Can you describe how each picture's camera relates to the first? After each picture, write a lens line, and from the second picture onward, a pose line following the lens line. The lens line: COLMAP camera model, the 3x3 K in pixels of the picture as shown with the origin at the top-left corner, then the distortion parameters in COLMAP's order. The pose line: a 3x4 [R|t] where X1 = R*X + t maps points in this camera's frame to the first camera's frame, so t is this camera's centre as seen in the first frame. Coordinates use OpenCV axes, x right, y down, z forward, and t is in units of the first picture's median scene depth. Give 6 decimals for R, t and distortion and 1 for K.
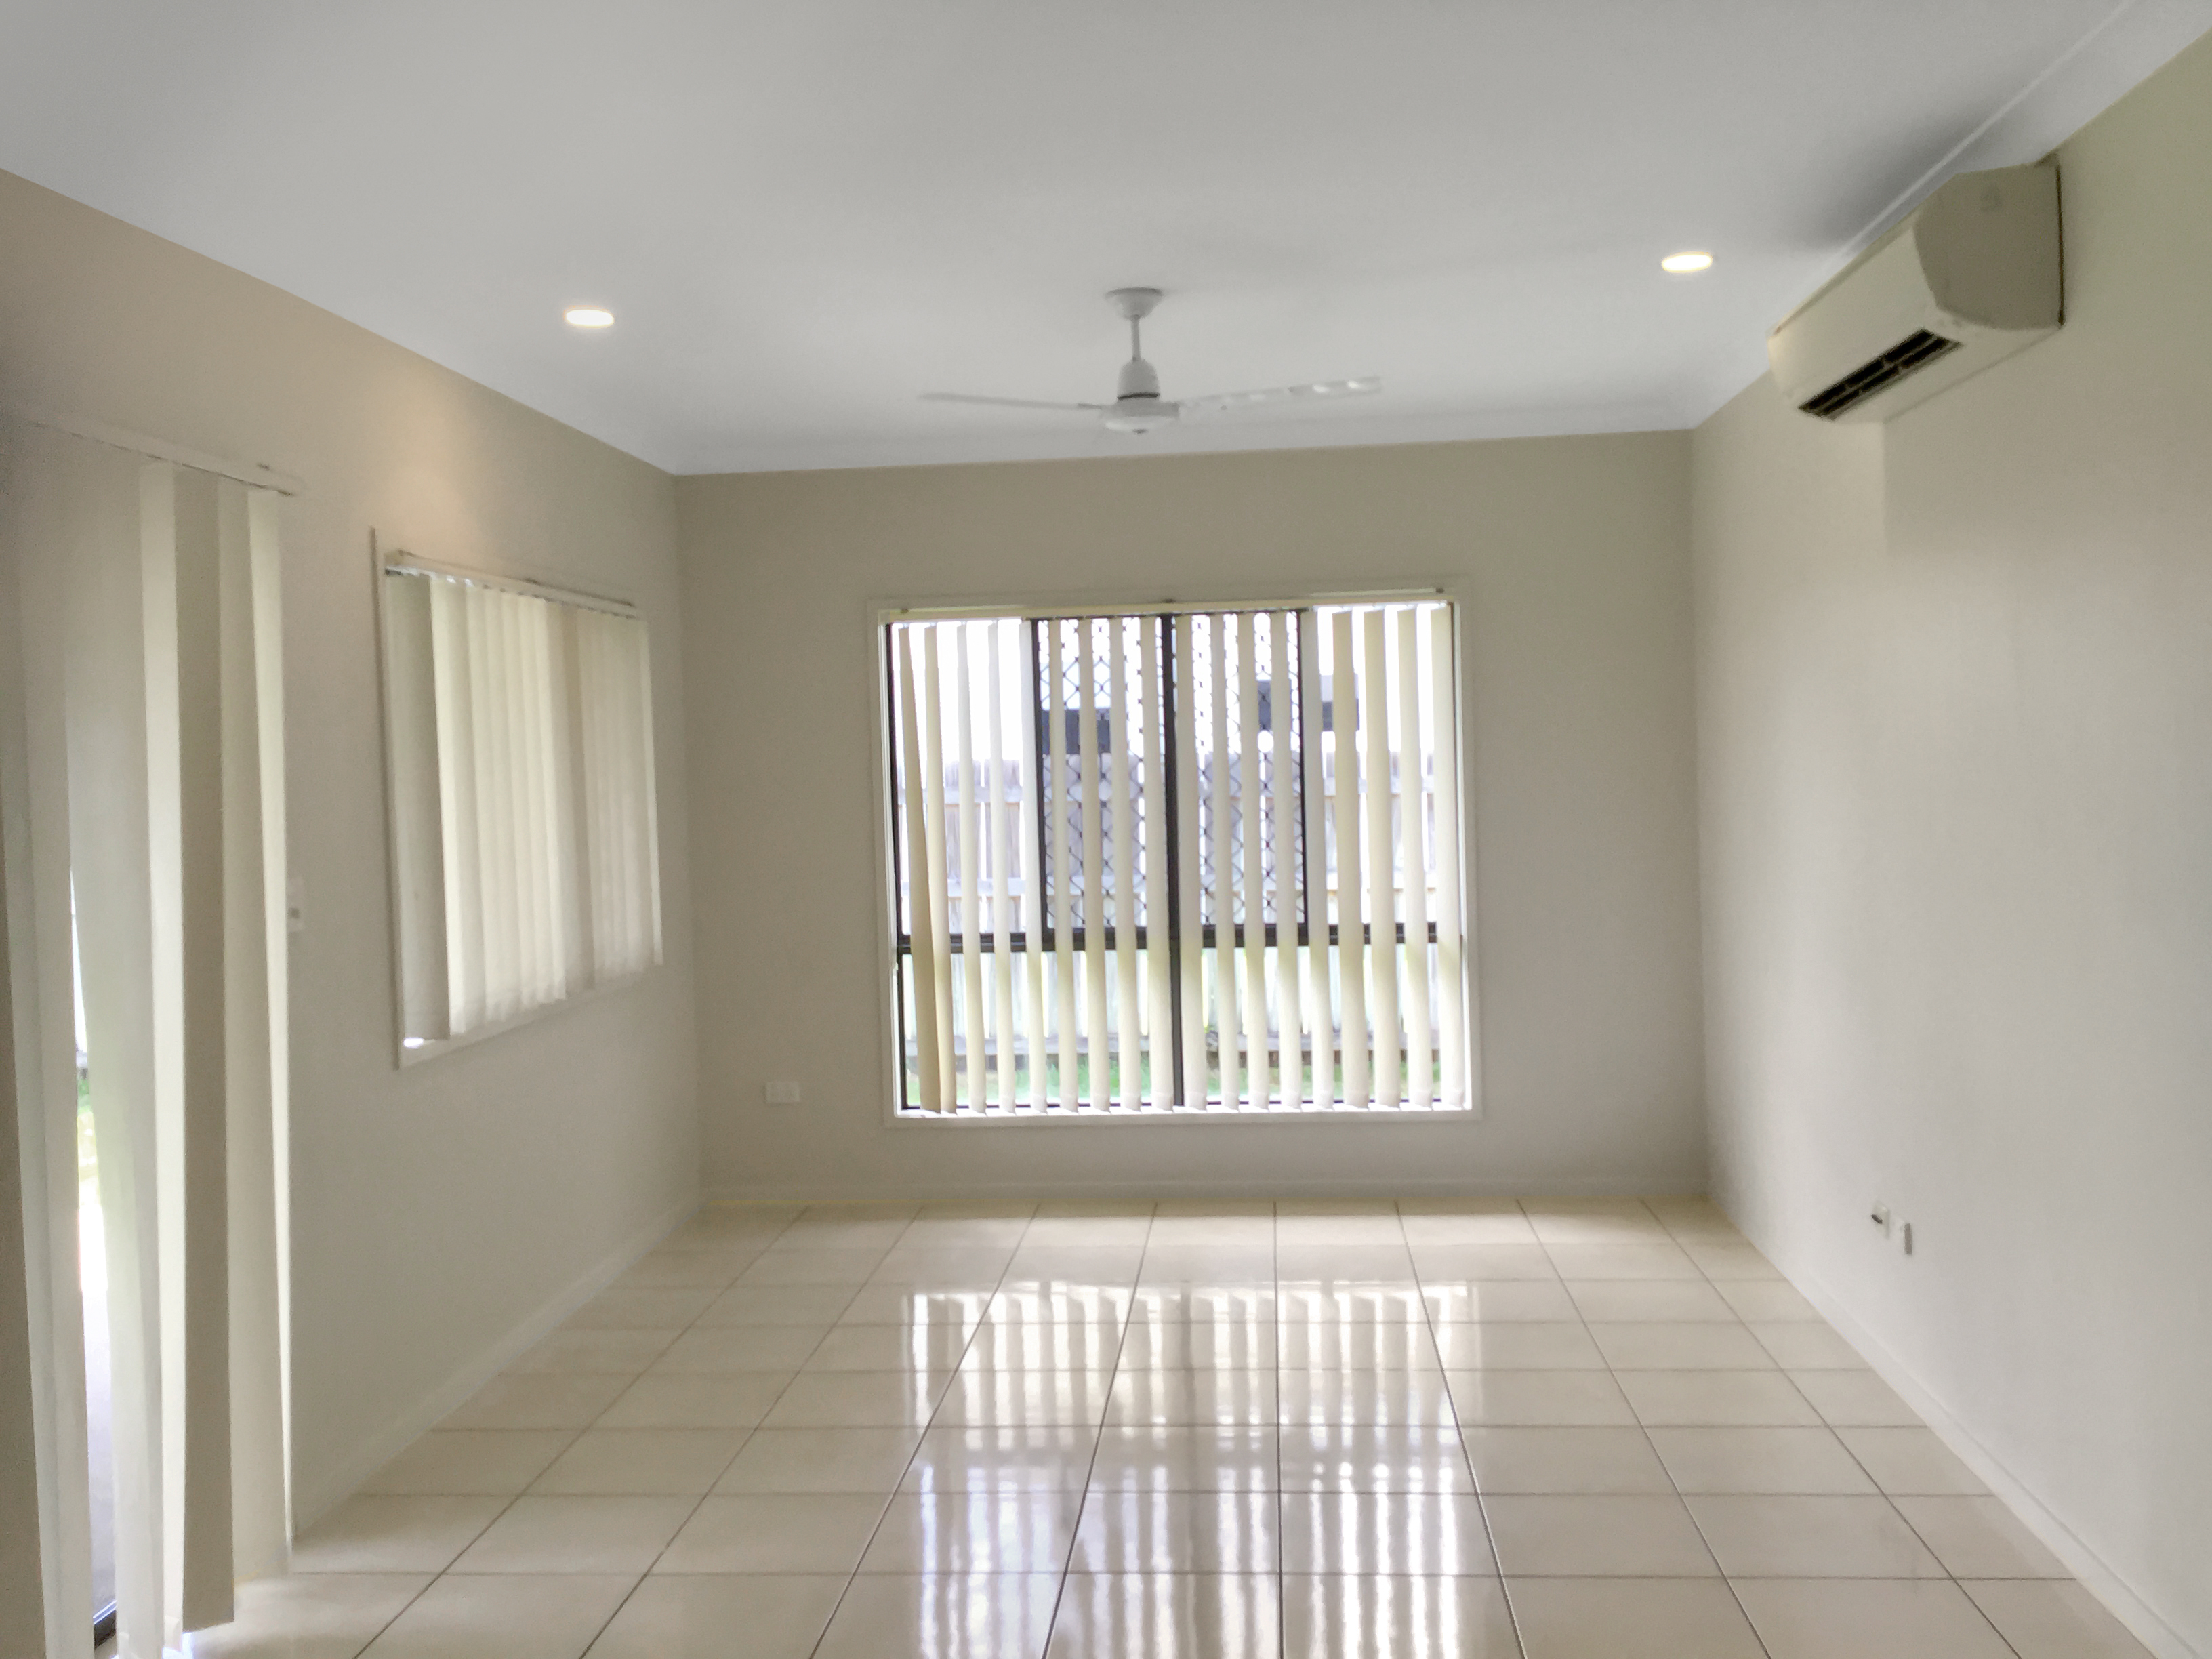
lens RADIAL K [[1948.8, 0, 1106.0], [0, 1948.8, 829.5], [0, 0, 1]] dist [0.055547, -0.009442]
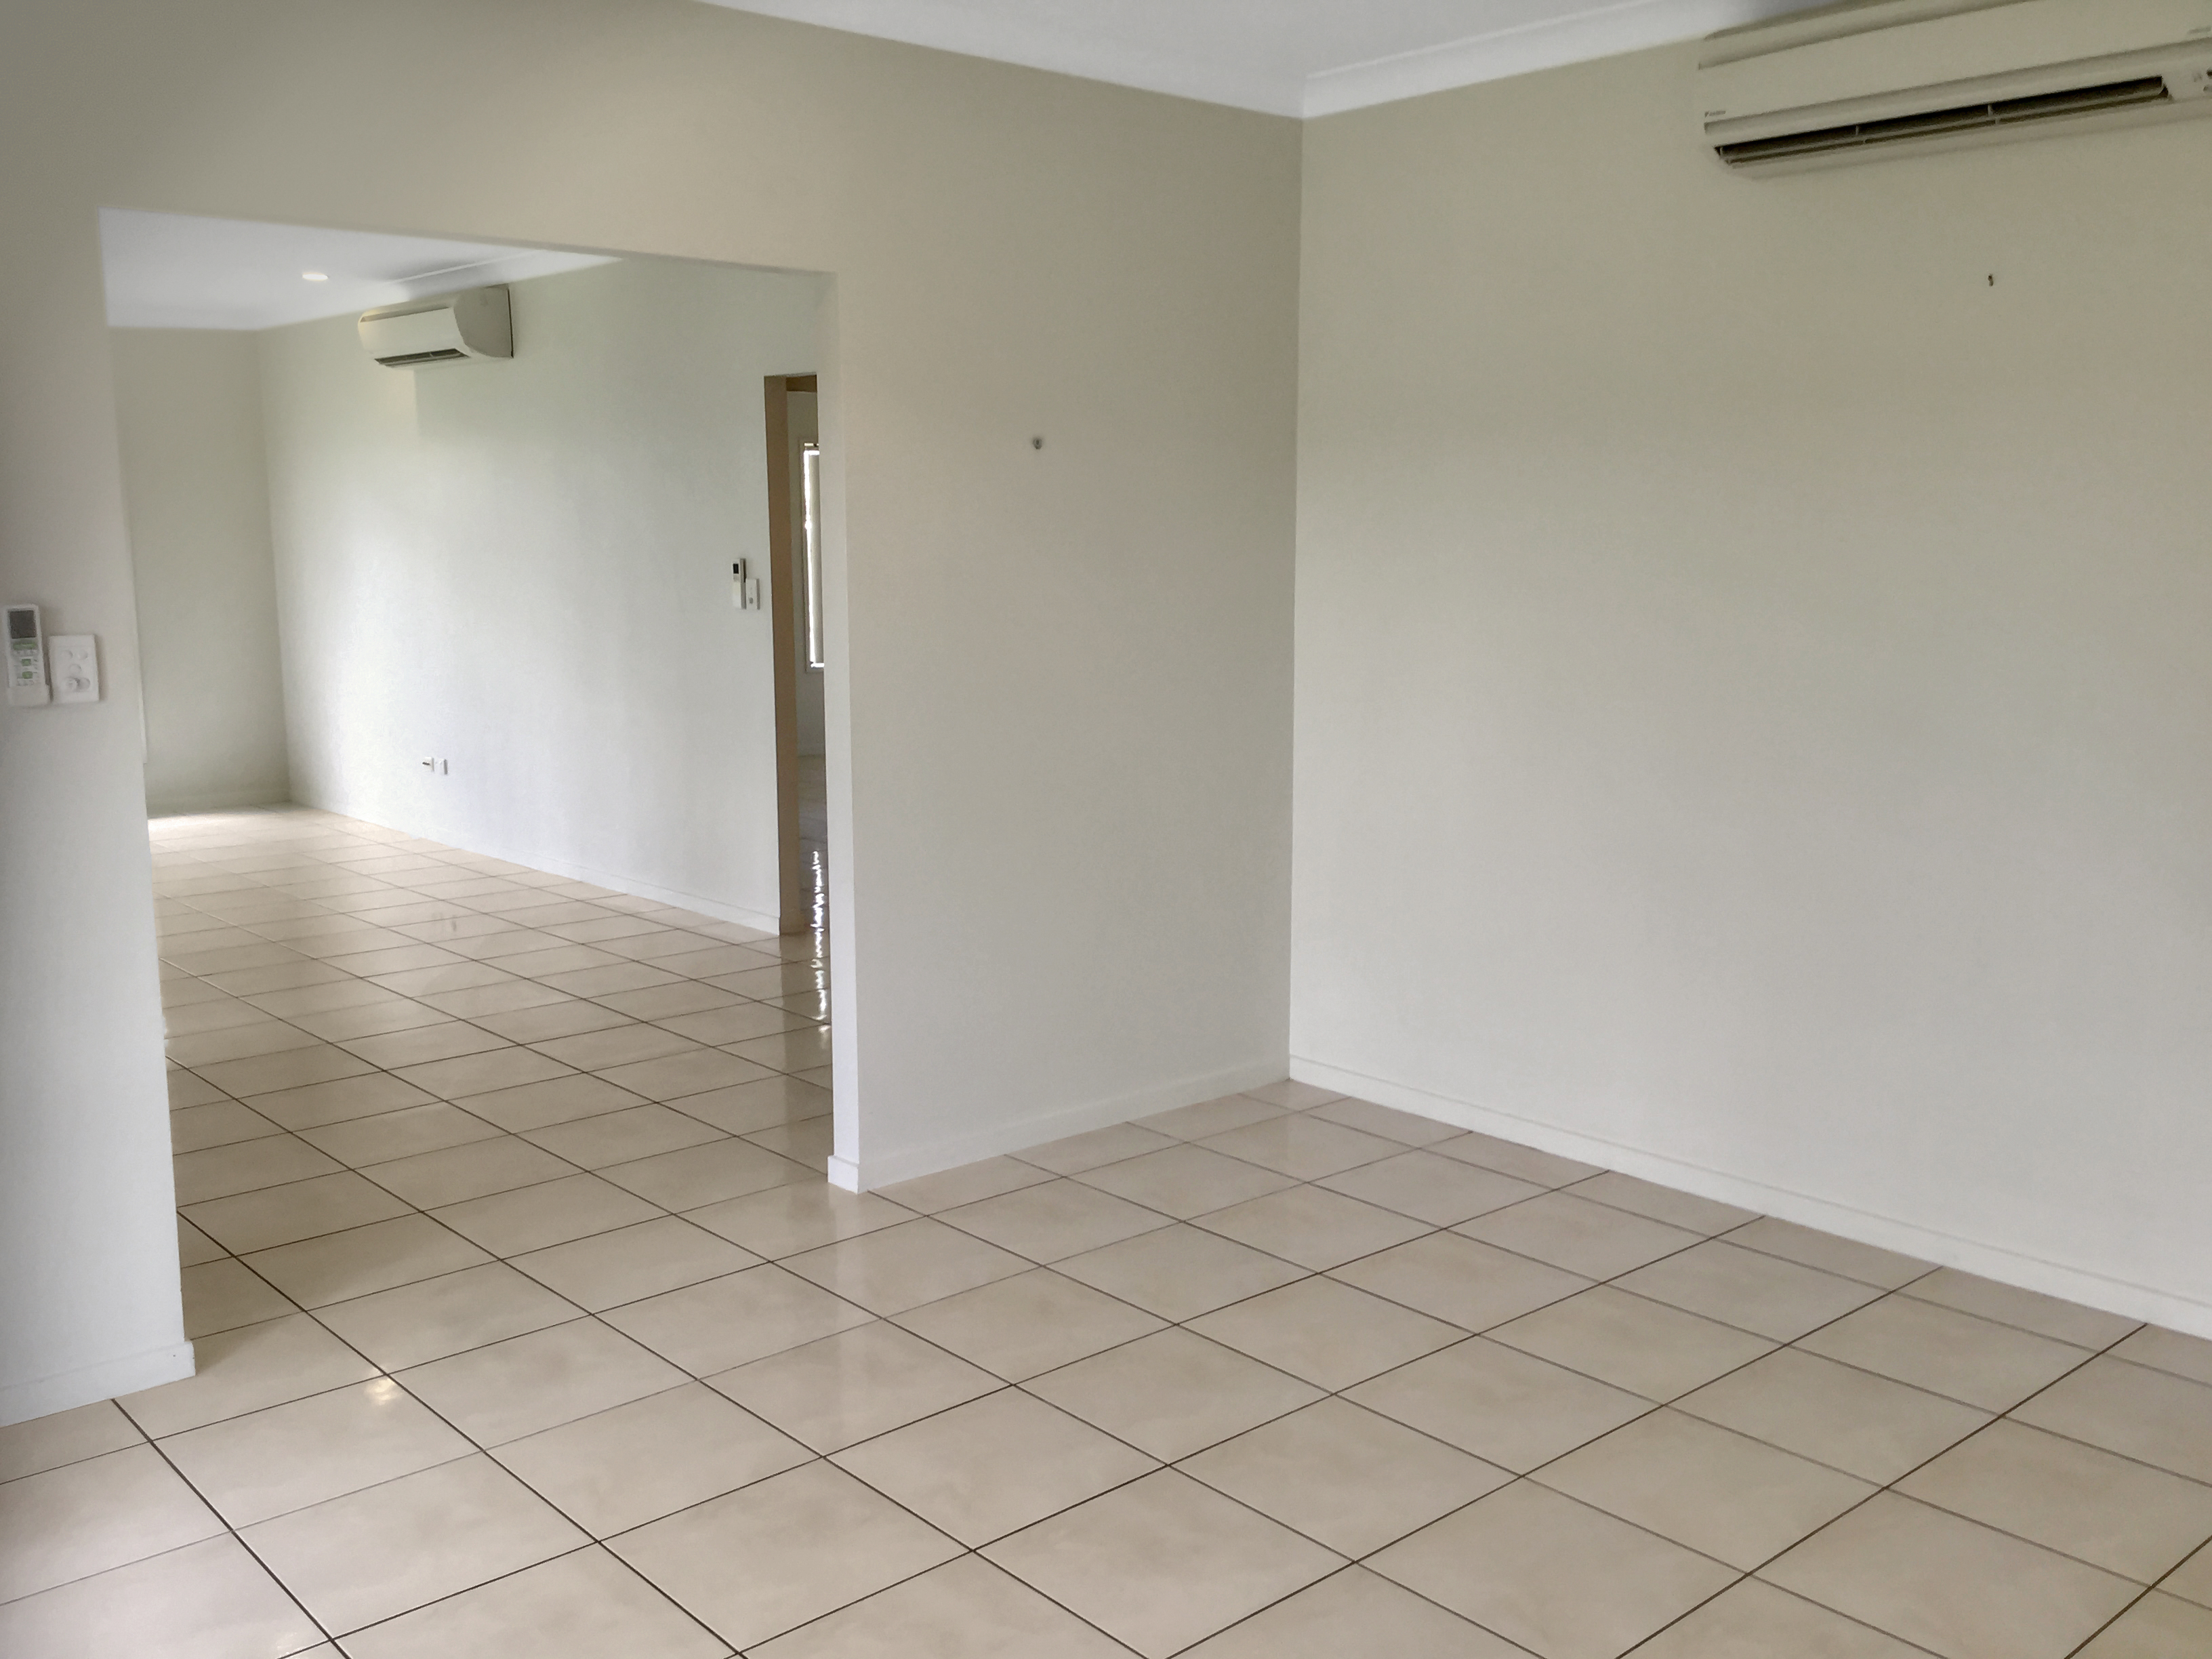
lens RADIAL K [[2005.6, 0, 1106.0], [0, 2005.6, 829.5], [0, 0, 1]] dist [-0.000338, -0.000038]
pose [[0.694618, -0.083448, 0.714523, -0.639313], [0.008953, 0.994175, 0.107405, 0.051225], [-0.719324, -0.068208, 0.691319, -0.991546]]
